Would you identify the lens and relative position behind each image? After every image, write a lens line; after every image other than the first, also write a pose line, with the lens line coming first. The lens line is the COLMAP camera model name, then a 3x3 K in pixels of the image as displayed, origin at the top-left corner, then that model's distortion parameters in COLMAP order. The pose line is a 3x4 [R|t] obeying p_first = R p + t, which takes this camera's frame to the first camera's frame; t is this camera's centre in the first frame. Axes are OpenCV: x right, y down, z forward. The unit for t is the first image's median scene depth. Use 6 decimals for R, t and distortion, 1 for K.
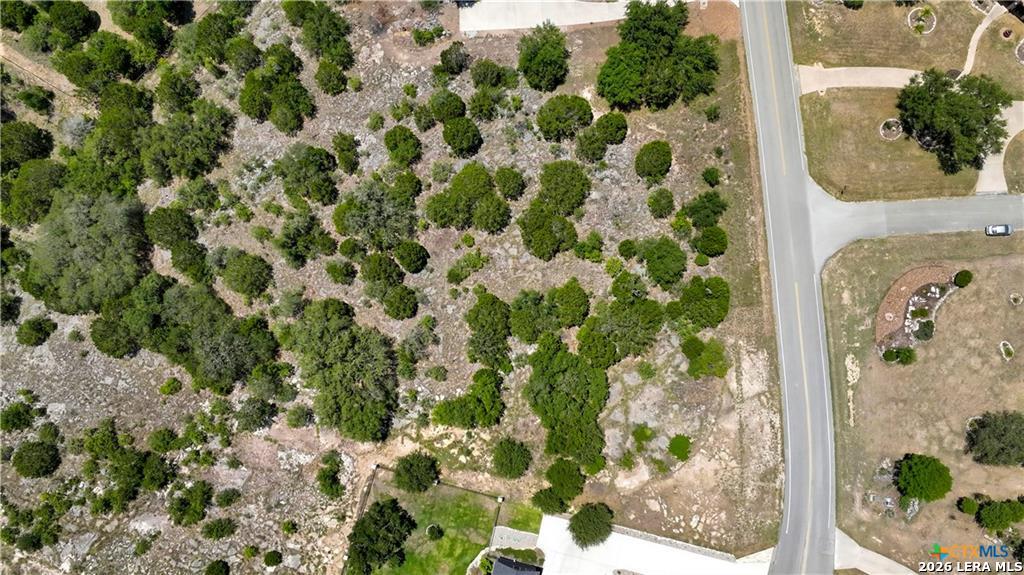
lens RADIAL K [[729.0, 0, 511.3], [0, 729.0, 286.8], [0, 0, 1]] dist [-0.014561, 0.008225]
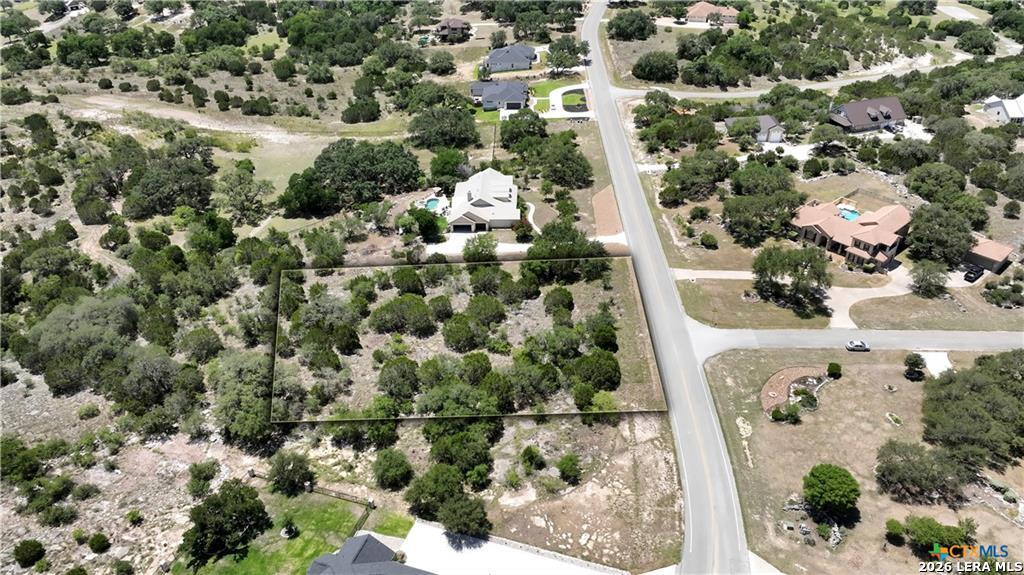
lens RADIAL K [[729.0, 0, 513.1], [0, 729.0, 290.6], [0, 0, 1]] dist [-0.014561, 0.008225]
pose [[0.996520, 0.047545, -0.068467, 0.209427], [-0.083167, 0.622466, -0.778215, 0.812010], [0.005618, 0.781201, 0.624254, 0.218041]]
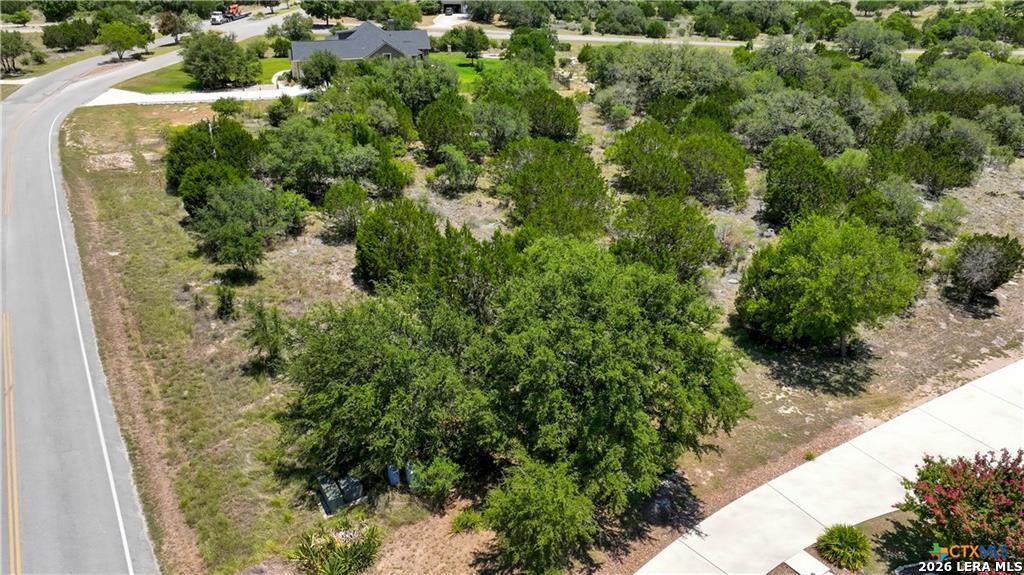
lens RADIAL K [[729.0, 0, 516.9], [0, 729.0, 286.9], [0, 0, 1]] dist [-0.014561, 0.008225]
pose [[-0.875218, 0.212606, -0.434503, 0.323828], [-0.480236, -0.274131, 0.833202, -0.549675], [0.058033, 0.937897, 0.342026, 0.918197]]
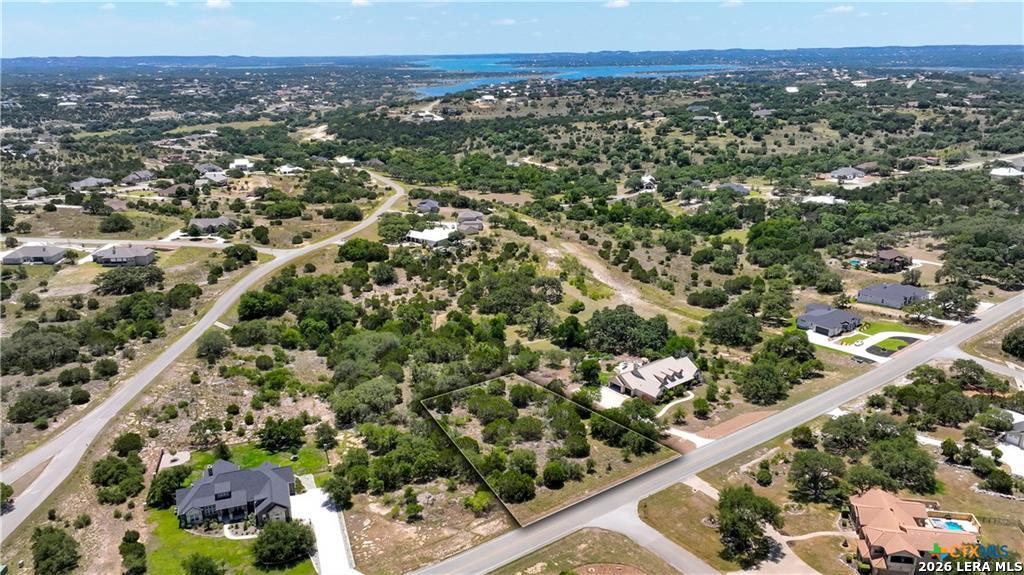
lens RADIAL K [[729.0, 0, 512.8], [0, 729.0, 284.5], [0, 0, 1]] dist [-0.014561, 0.008225]
pose [[0.557184, 0.261025, -0.788297, 1.275392], [-0.826651, 0.264334, -0.496766, 0.621341], [0.078706, 0.928436, 0.363059, 0.124391]]
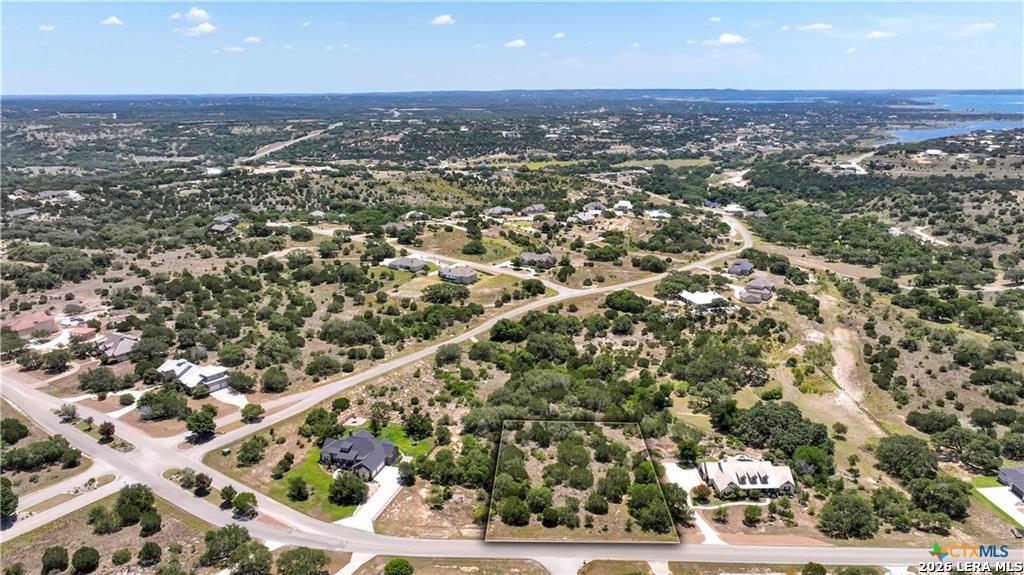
lens RADIAL K [[729.0, 0, 509.4], [0, 729.0, 288.5], [0, 0, 1]] dist [-0.014561, 0.008225]
pose [[-0.052299, 0.278104, -0.959126, 1.815804], [-0.993423, 0.083473, 0.078373, -0.148427], [0.101857, 0.956917, 0.271909, -0.004596]]
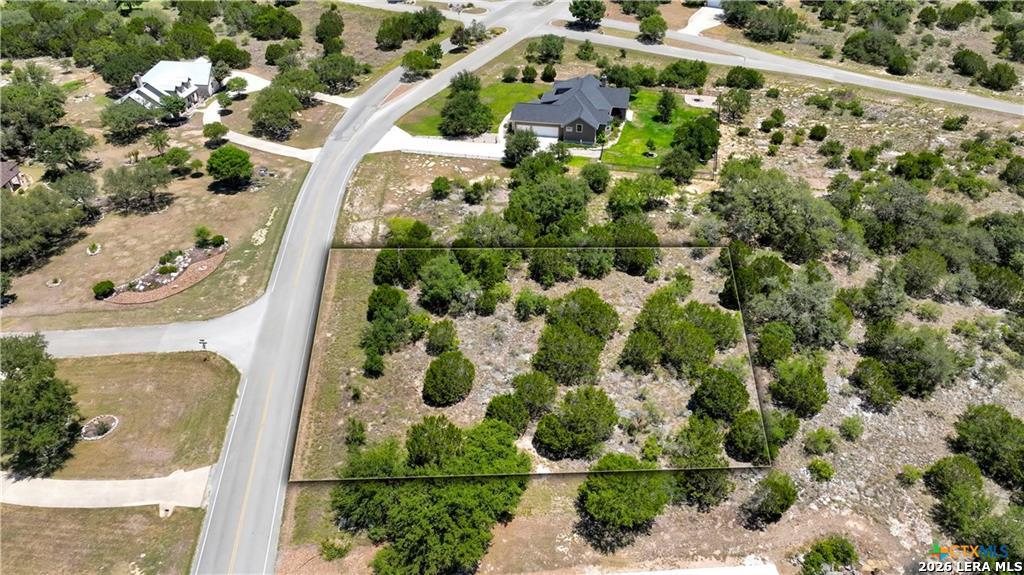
lens RADIAL K [[729.0, 0, 514.6], [0, 729.0, 284.7], [0, 0, 1]] dist [-0.014561, 0.008225]
pose [[-0.999019, 0.042493, -0.012443, 0.139116], [-0.032156, -0.503086, 0.863638, -0.783522], [0.030439, 0.863191, 0.503959, 0.570964]]
